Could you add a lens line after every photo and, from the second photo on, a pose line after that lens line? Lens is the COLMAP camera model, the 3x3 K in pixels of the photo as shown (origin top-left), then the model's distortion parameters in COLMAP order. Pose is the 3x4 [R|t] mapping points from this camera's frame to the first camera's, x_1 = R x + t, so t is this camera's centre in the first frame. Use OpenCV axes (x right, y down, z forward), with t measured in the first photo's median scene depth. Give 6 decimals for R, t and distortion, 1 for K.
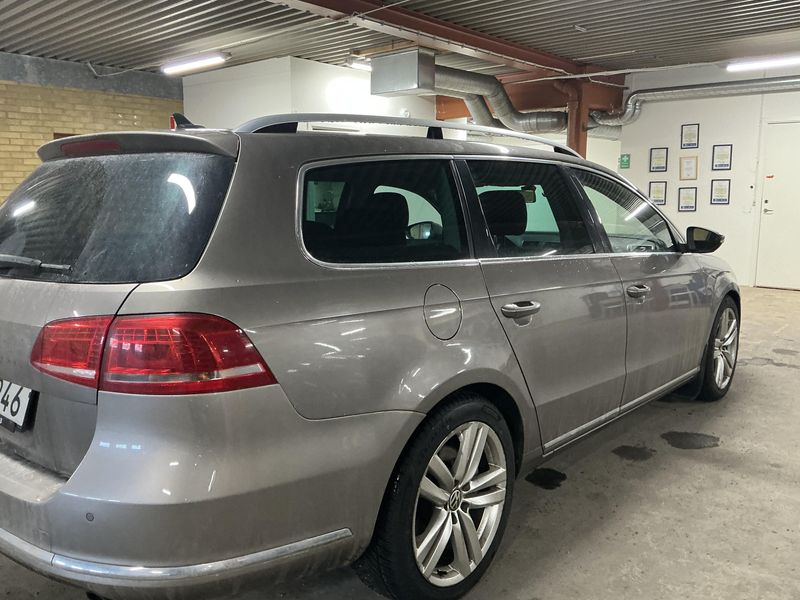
lens RADIAL K [[658.8, 0, 396.9], [0, 658.8, 303.2], [0, 0, 1]] dist [0.125407, -0.249207]
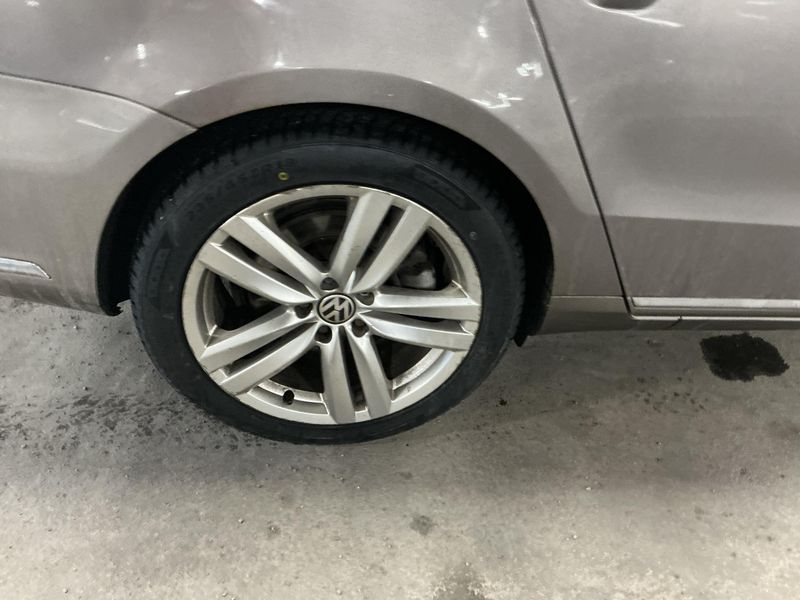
lens RADIAL K [[658.8, 0, 396.9], [0, 658.8, 303.2], [0, 0, 1]] dist [0.125407, -0.249207]
pose [[0.729531, 0.446405, -0.518176, 0.158967], [-0.172888, 0.853384, 0.491777, 0.004773], [0.661735, -0.269180, 0.699749, 0.252875]]
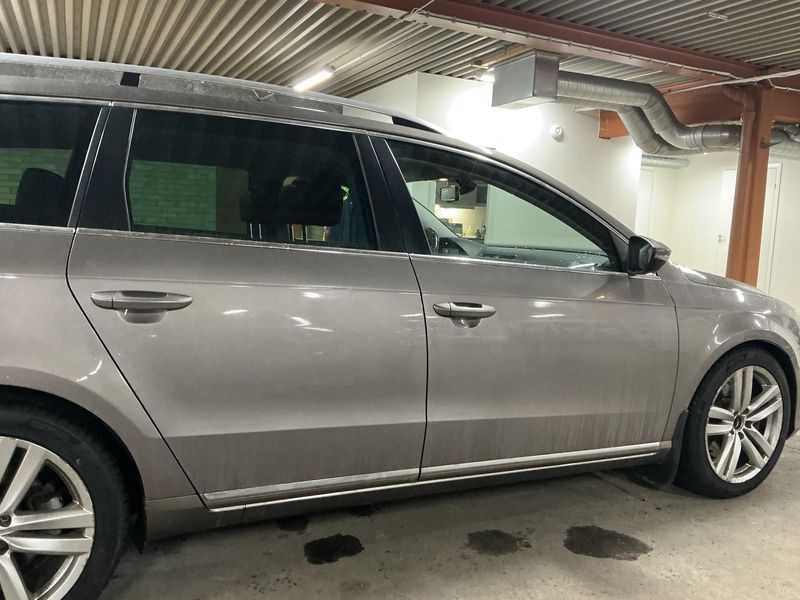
lens RADIAL K [[658.8, 0, 396.9], [0, 658.8, 303.2], [0, 0, 1]] dist [0.125407, -0.249207]
pose [[0.925584, 0.084604, -0.368967, 0.308622], [-0.104145, 0.994003, -0.033332, 0.002522], [0.363934, 0.069278, 0.928845, 0.172411]]
